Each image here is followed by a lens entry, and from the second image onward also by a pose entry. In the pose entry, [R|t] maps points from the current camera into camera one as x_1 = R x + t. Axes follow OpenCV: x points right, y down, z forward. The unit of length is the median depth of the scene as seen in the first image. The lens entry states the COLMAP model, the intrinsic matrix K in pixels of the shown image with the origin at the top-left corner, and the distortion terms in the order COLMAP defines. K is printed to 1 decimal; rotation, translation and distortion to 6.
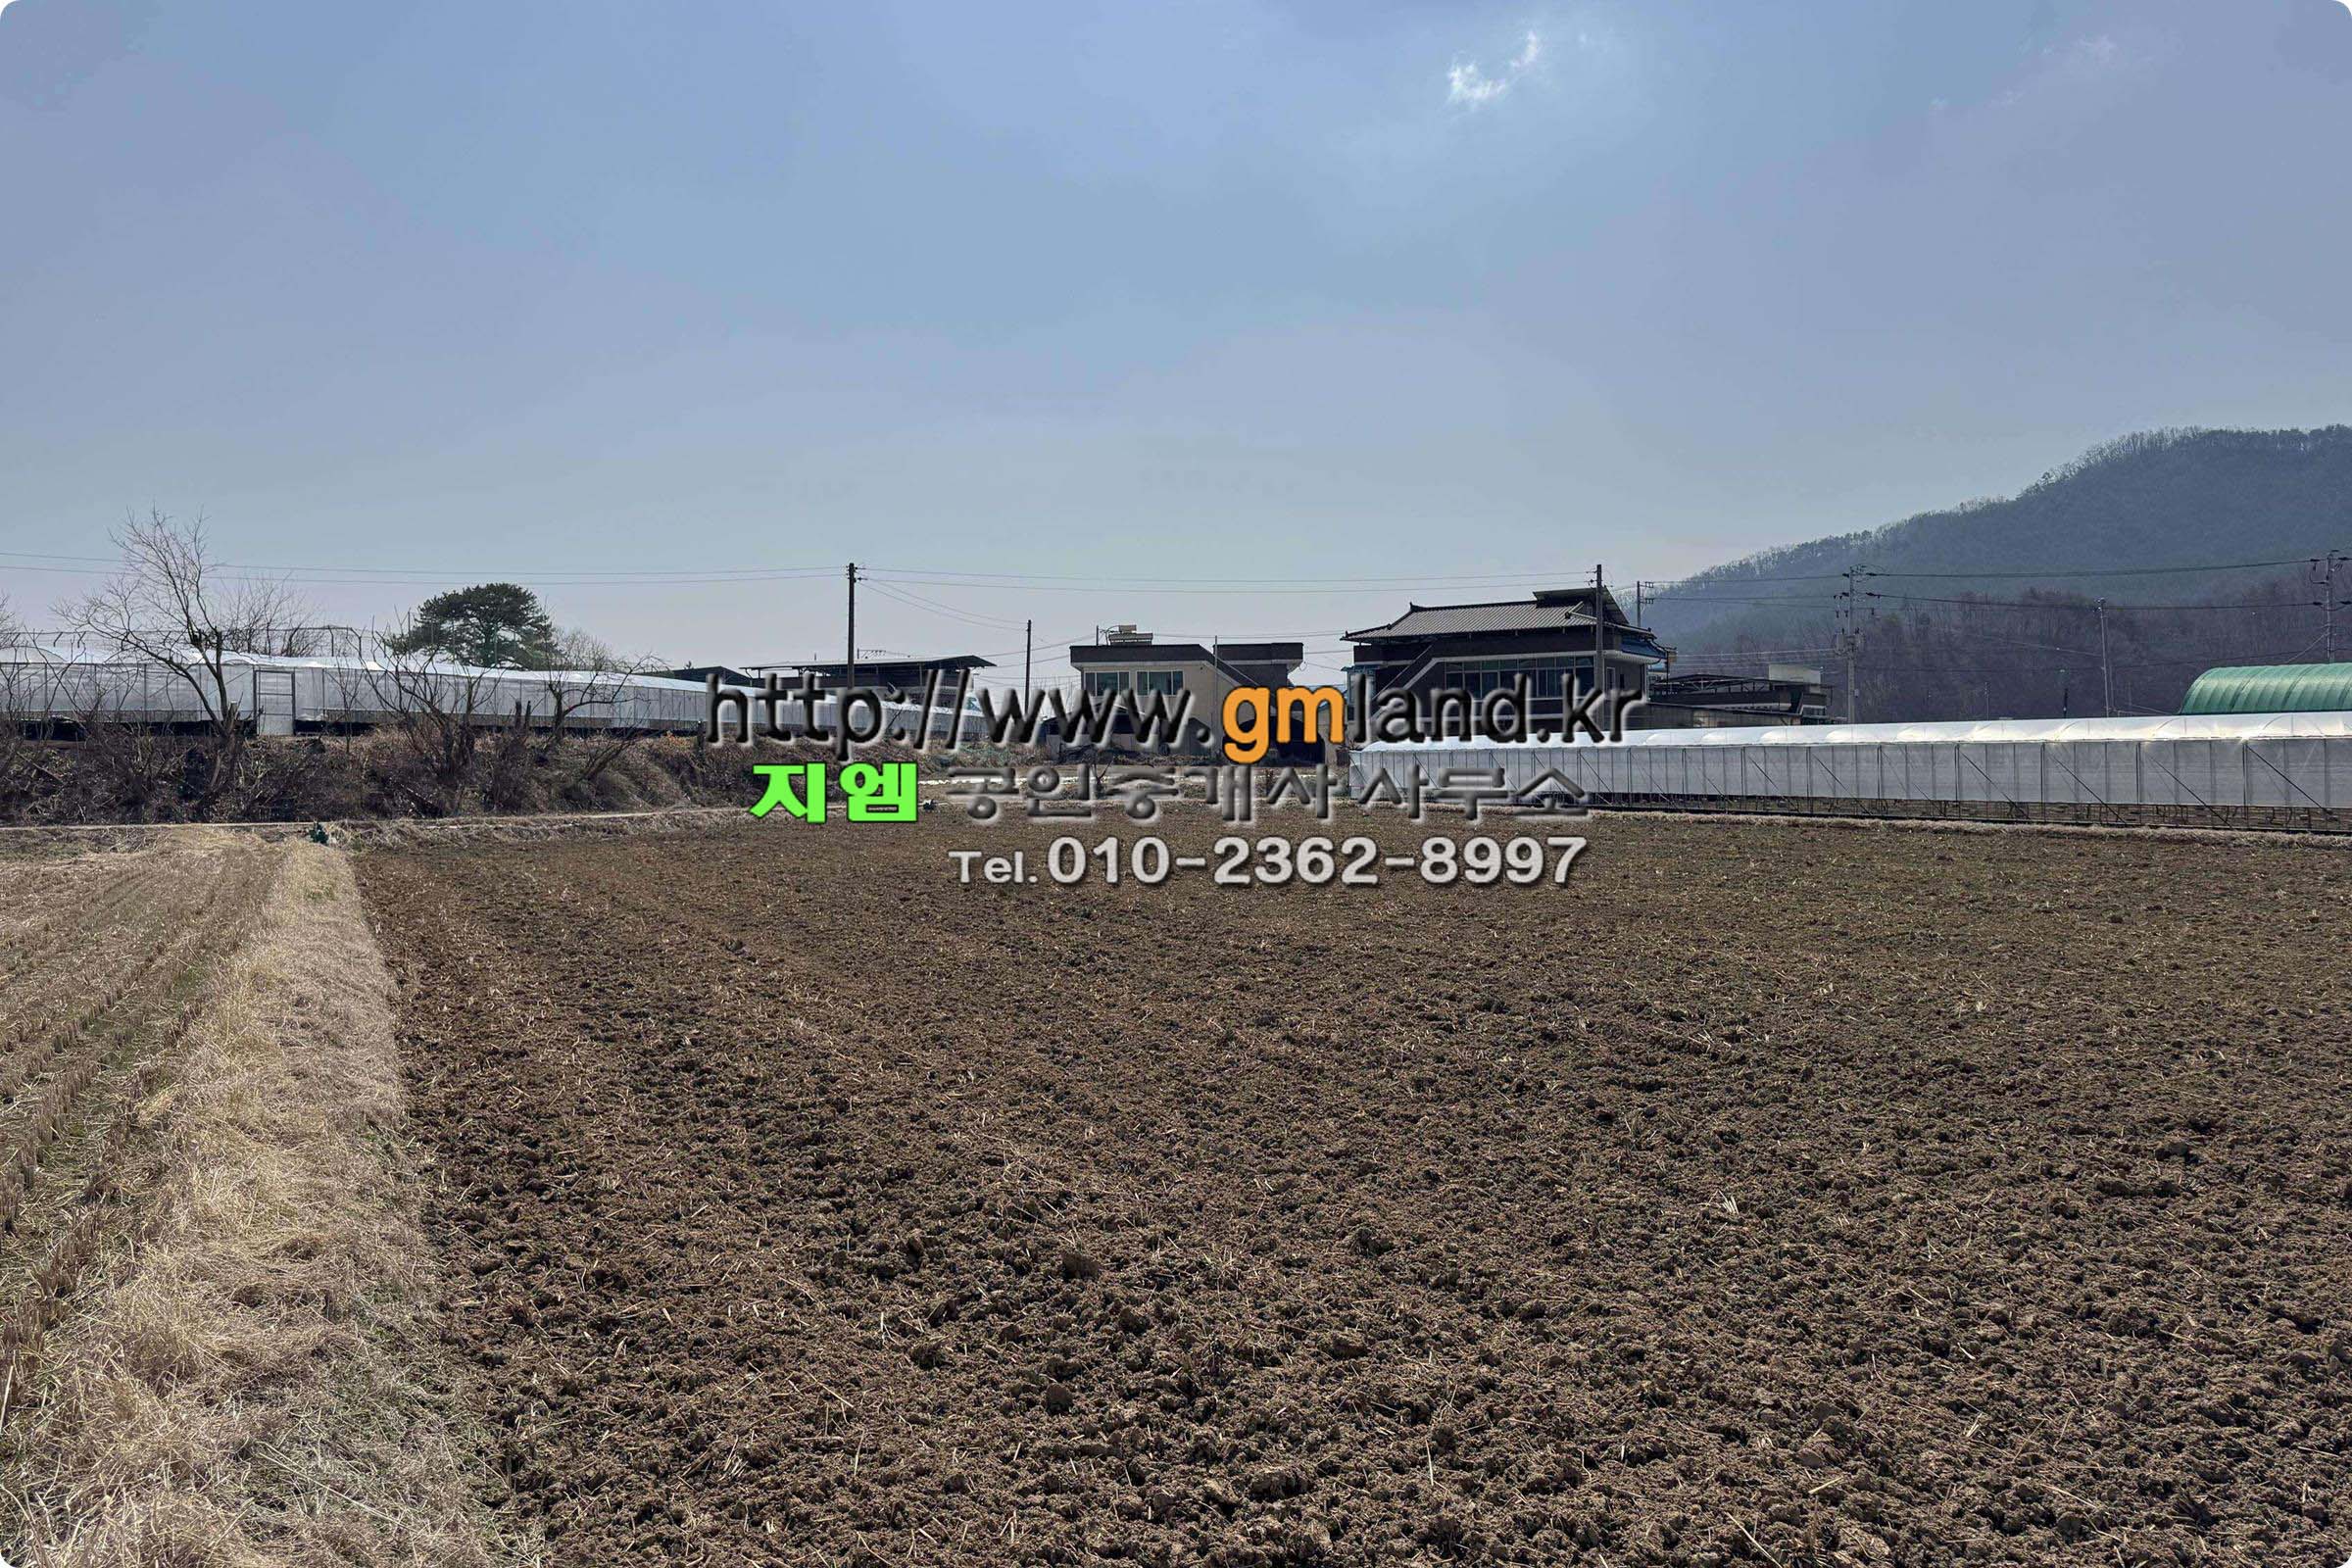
lens RADIAL K [[1583.4, 0, 1181.9], [0, 1583.4, 783.4], [0, 0, 1]] dist [-0.027509, -0.004559]
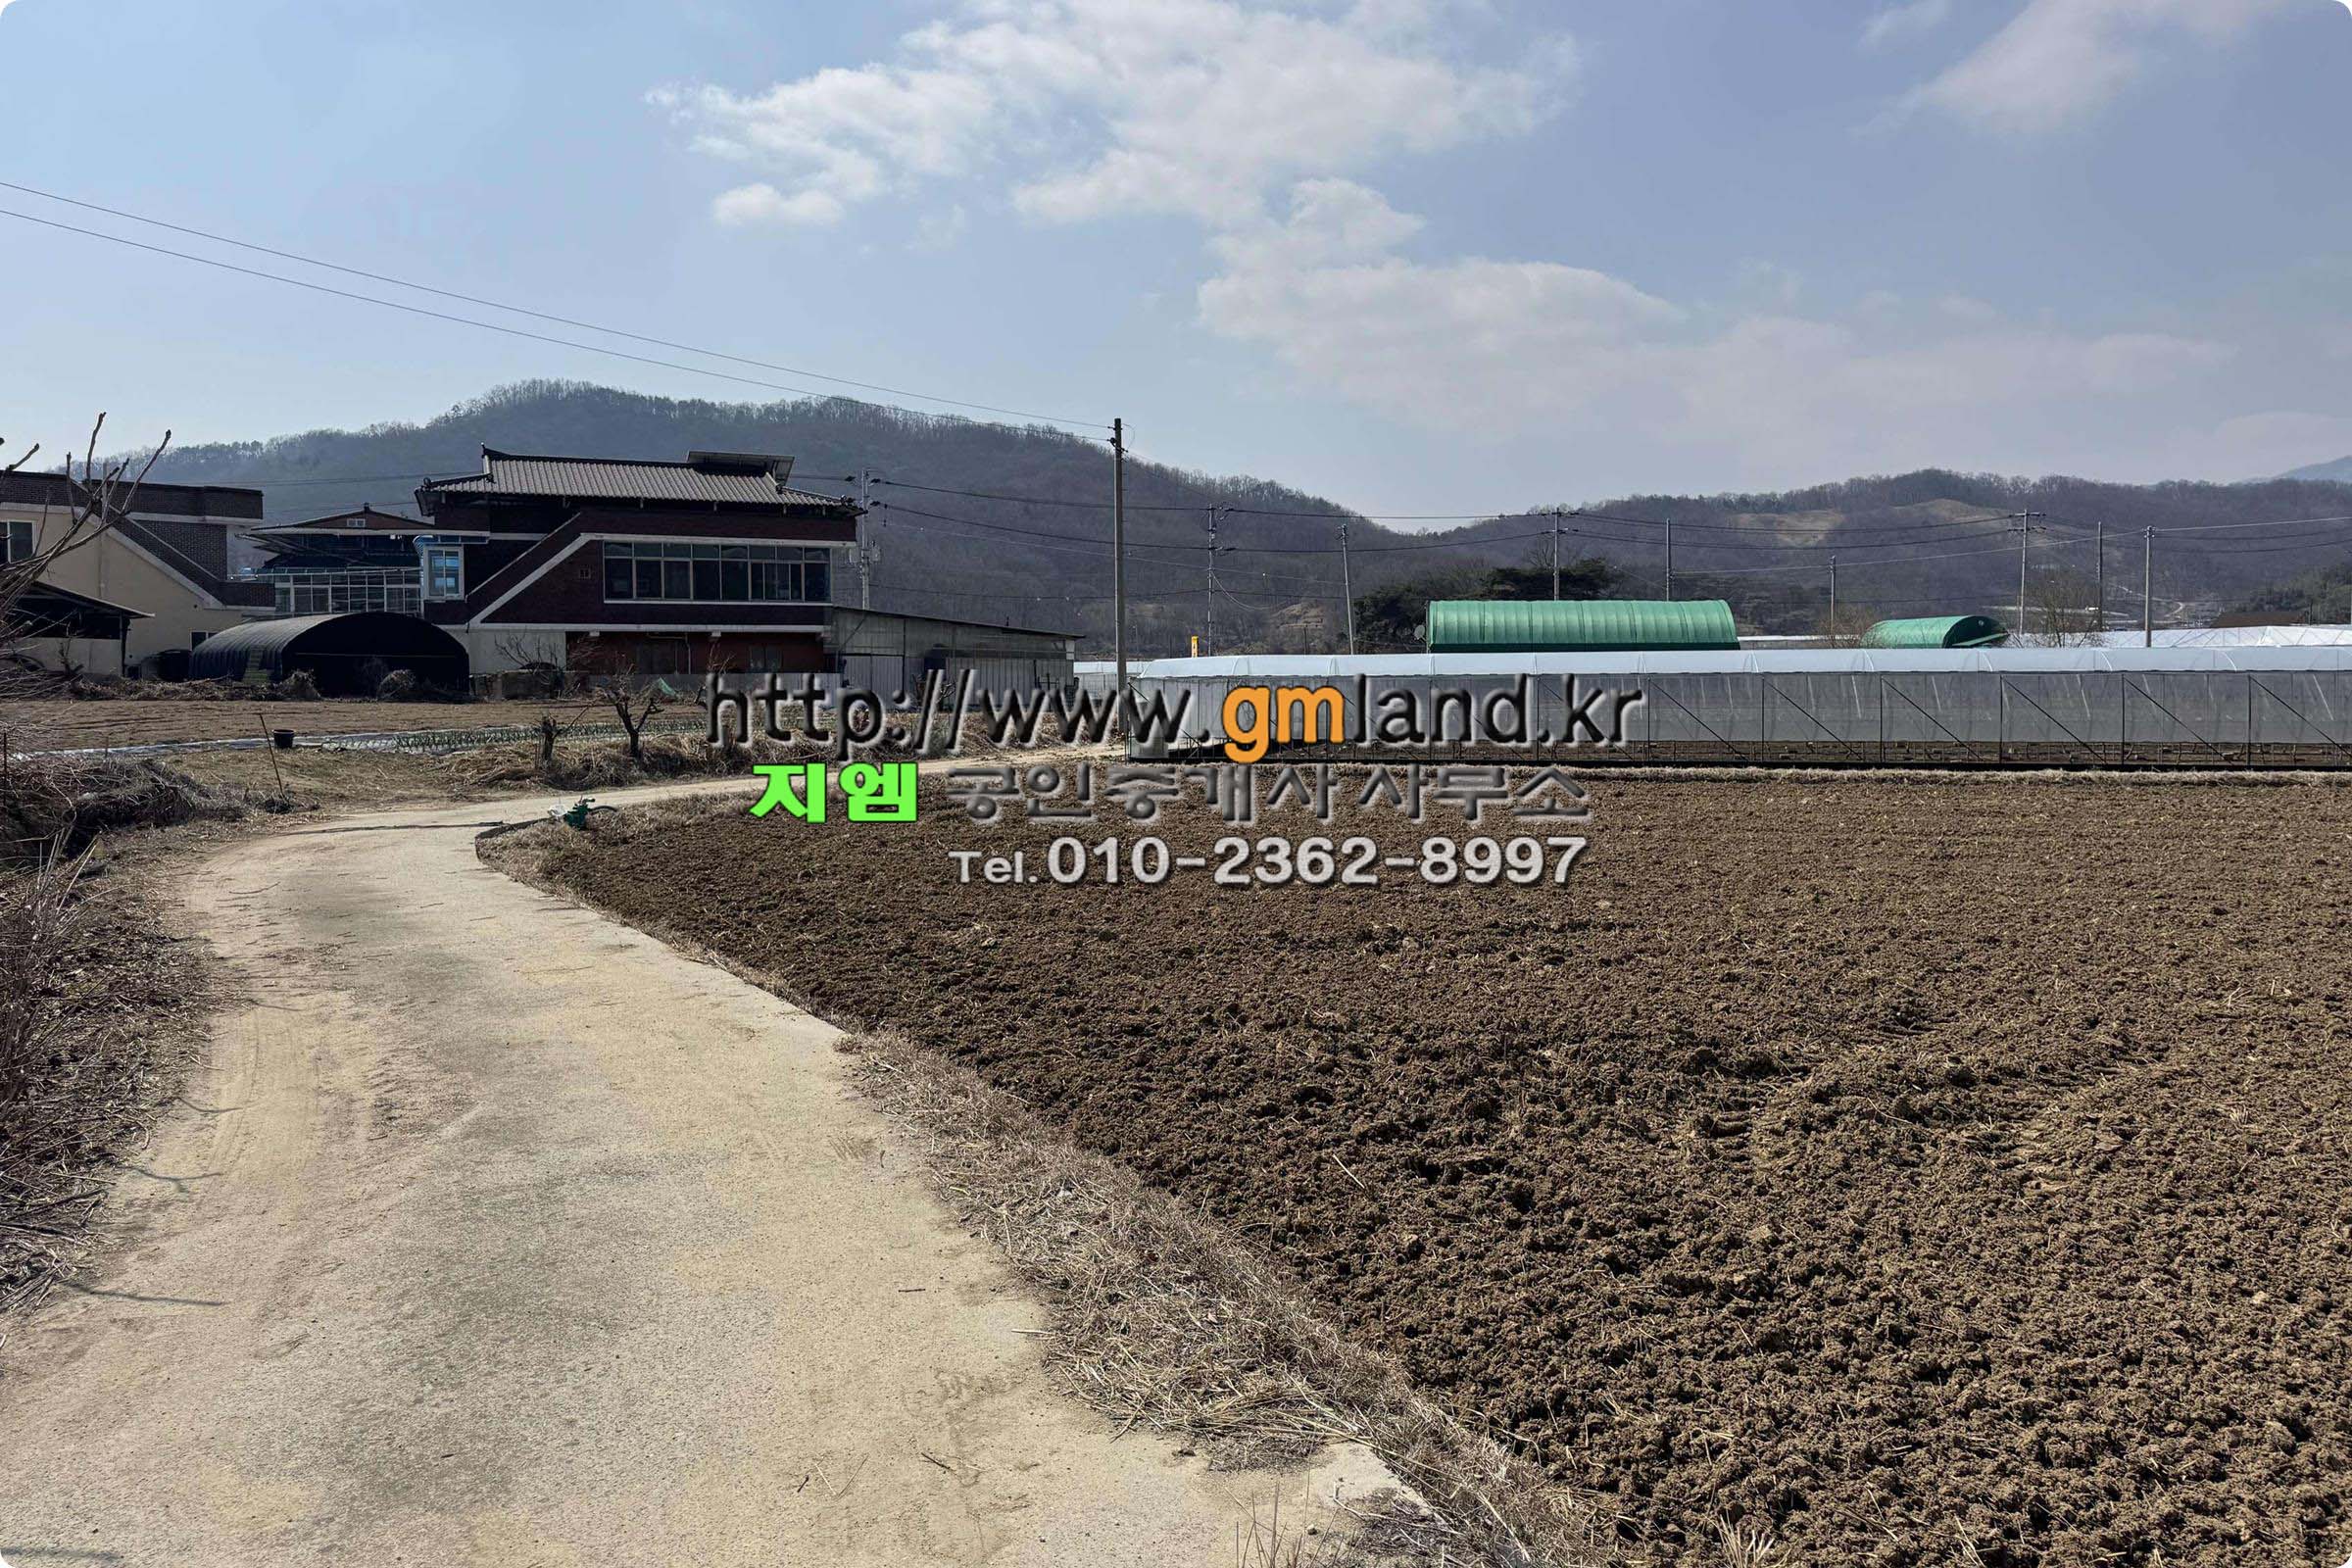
lens RADIAL K [[1583.4, 0, 1181.9], [0, 1583.4, 783.4], [0, 0, 1]] dist [-0.027509, -0.004559]
pose [[0.569302, -0.046984, 0.820785, -0.889101], [0.010837, 0.998708, 0.049652, -0.027309], [-0.822057, -0.019372, 0.569075, 1.639779]]
